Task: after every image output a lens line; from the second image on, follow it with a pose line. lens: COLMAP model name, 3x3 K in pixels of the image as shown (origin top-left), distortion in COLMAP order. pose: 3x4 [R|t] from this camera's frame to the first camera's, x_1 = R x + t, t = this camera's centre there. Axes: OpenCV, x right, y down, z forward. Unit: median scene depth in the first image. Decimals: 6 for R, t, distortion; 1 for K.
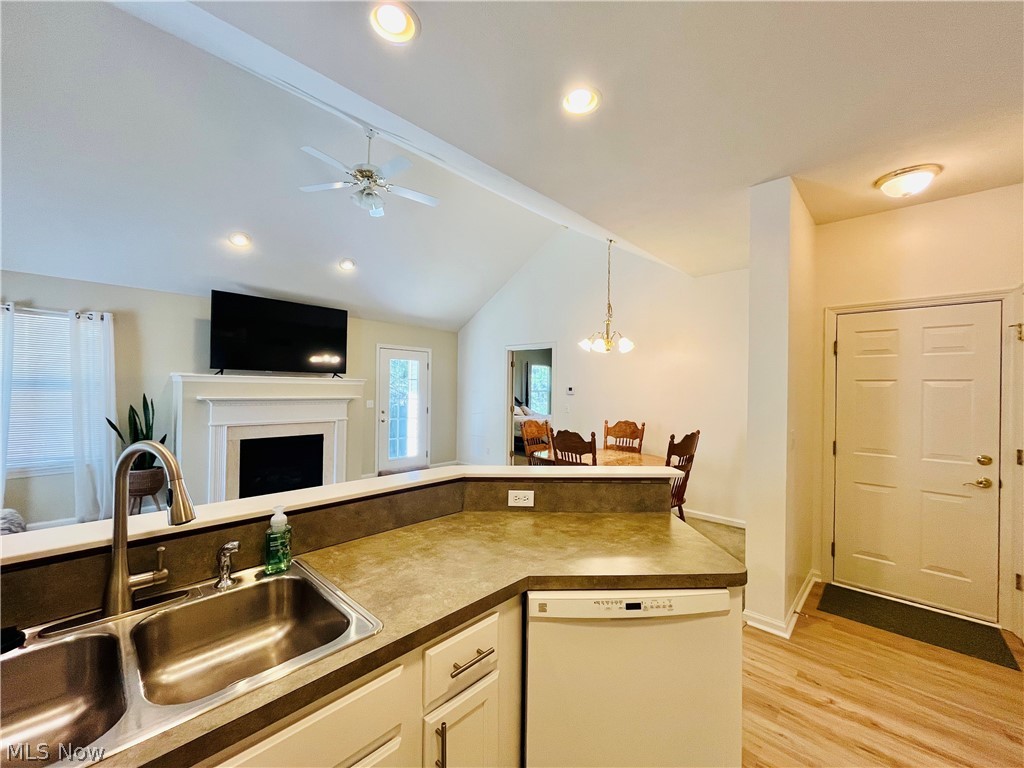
lens RADIAL K [[413.3, 0, 509.9], [0, 413.3, 386.8], [0, 0, 1]] dist [-0.001687, -0.000120]
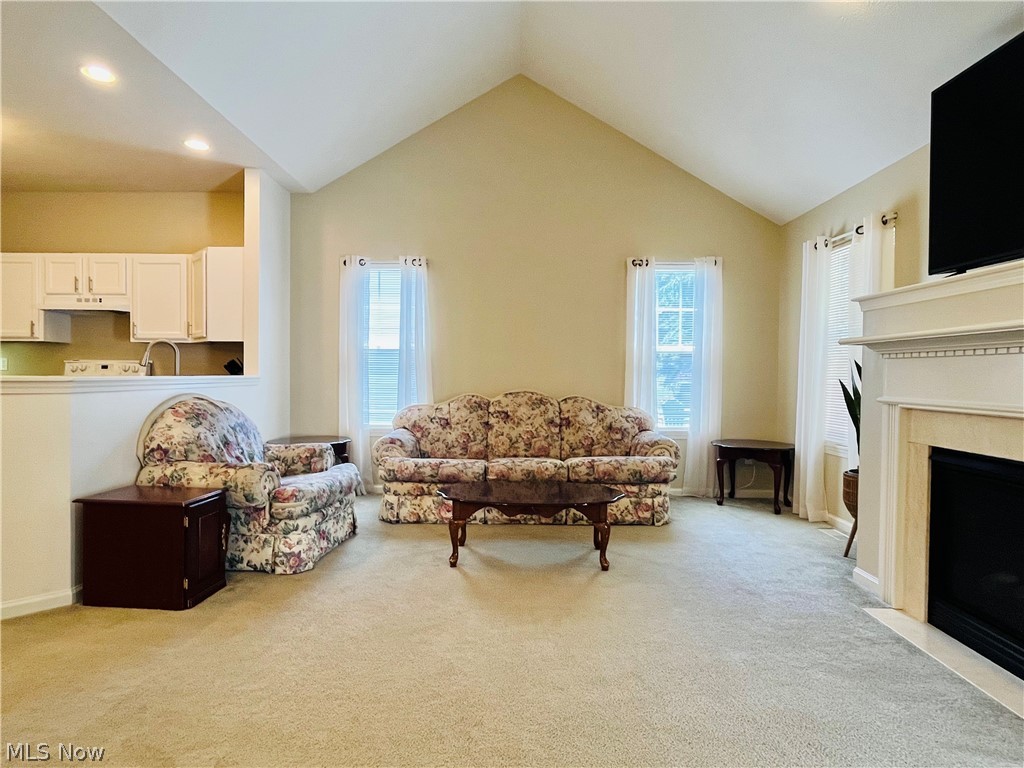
lens RADIAL K [[565.4, 0, 510.6], [0, 565.4, 386.3], [0, 0, 1]] dist [-0.002035, -0.000235]
pose [[-0.735525, -0.009481, -0.677432, -0.000294], [-0.020711, 0.999749, 0.008494, 0.135528], [0.677181, 0.020278, -0.735537, 2.010750]]
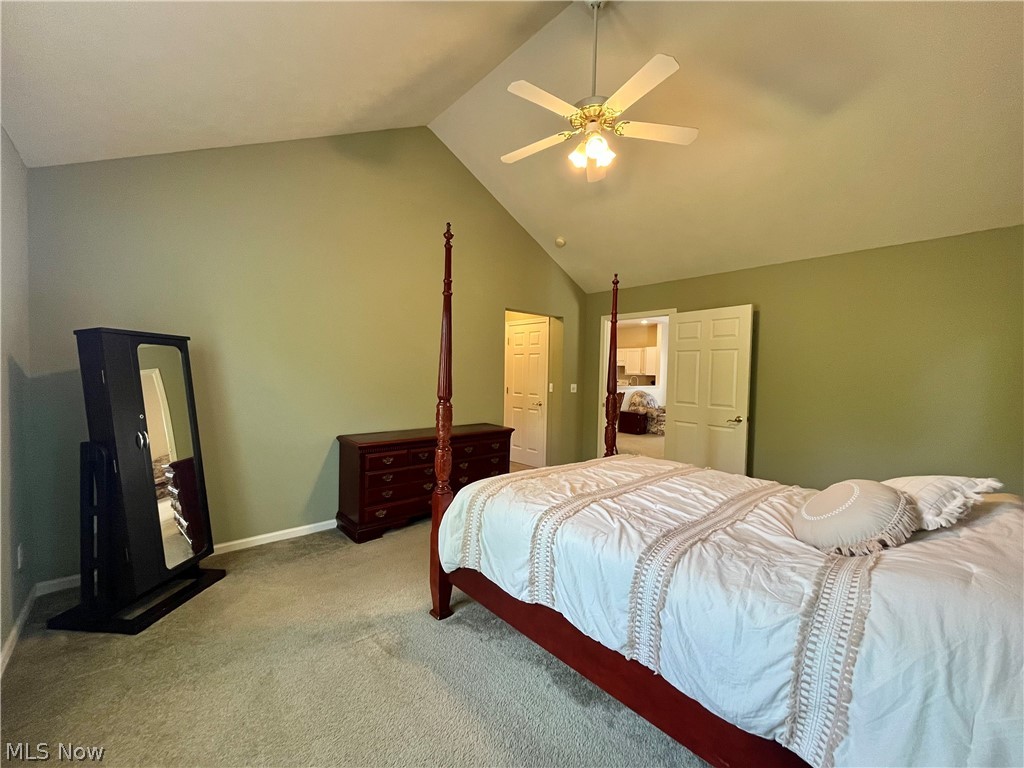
lens RADIAL K [[413.3, 0, 509.9], [0, 413.3, 386.8], [0, 0, 1]] dist [-0.001687, -0.000120]
pose [[-0.996079, -0.037891, 0.079944, 0.564155], [-0.035162, 0.998759, 0.035273, 0.051068], [-0.081181, 0.032323, -0.996175, 4.482256]]
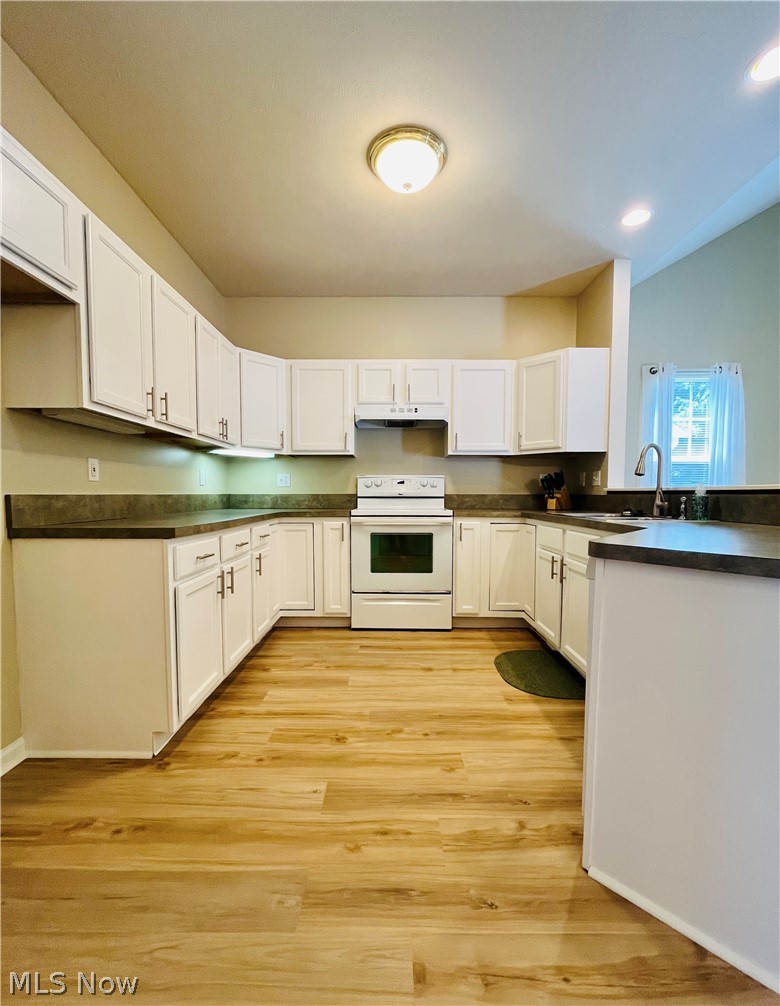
lens RADIAL K [[430.8, 0, 388.2], [0, 430.8, 518.0], [0, 0, 1]] dist [-0.000916, 0.000181]
pose [[-0.729336, 0.022526, -0.683785, 0.717344], [-0.011238, 0.998929, 0.044894, 0.170866], [0.684063, 0.040427, -0.728301, 0.651412]]
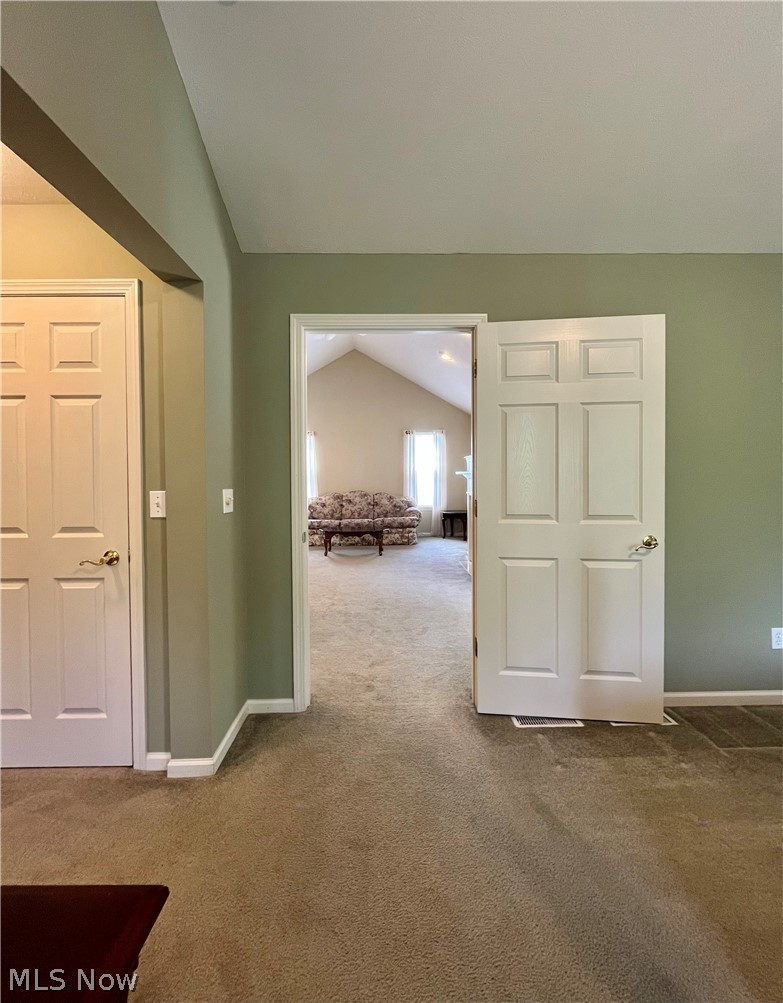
lens RADIAL K [[419.8, 0, 390.7], [0, 419.8, 481.5], [0, 0, 1]] dist [-0.004062, -0.000107]
pose [[-0.715687, 0.000591, -0.698421, 0.728183], [-0.004563, 0.999974, 0.005523, 0.080730], [0.698407, 0.007140, -0.715666, 3.094649]]
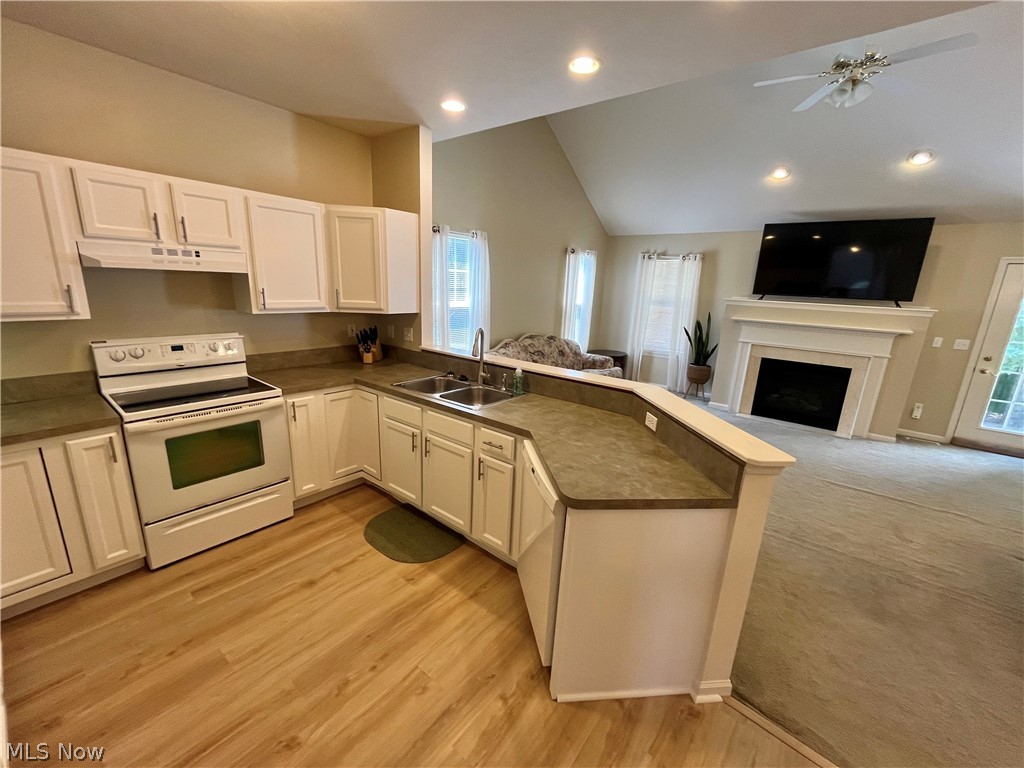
lens RADIAL K [[413.3, 0, 509.9], [0, 413.3, 386.8], [0, 0, 1]] dist [-0.001687, -0.000120]
pose [[0.086127, 0.231817, -0.968939, 0.762864], [-0.039068, 0.972591, 0.229218, -0.052756], [0.995518, 0.018113, 0.092823, 0.344101]]
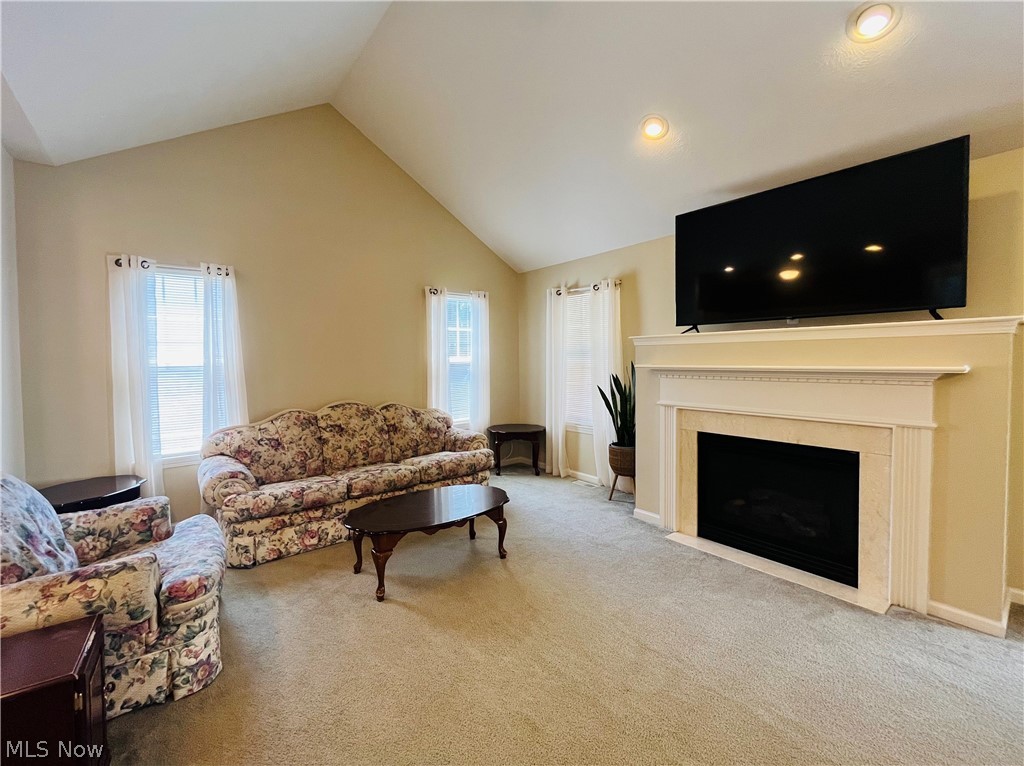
lens RADIAL K [[427.4, 0, 492.5], [0, 427.4, 371.8], [0, 0, 1]] dist [-0.001892, -0.000680]
pose [[-0.164428, 0.013470, -0.986297, 0.114439], [0.009421, 0.999883, 0.012085, 0.041179], [0.986344, -0.007304, -0.164536, 1.417201]]
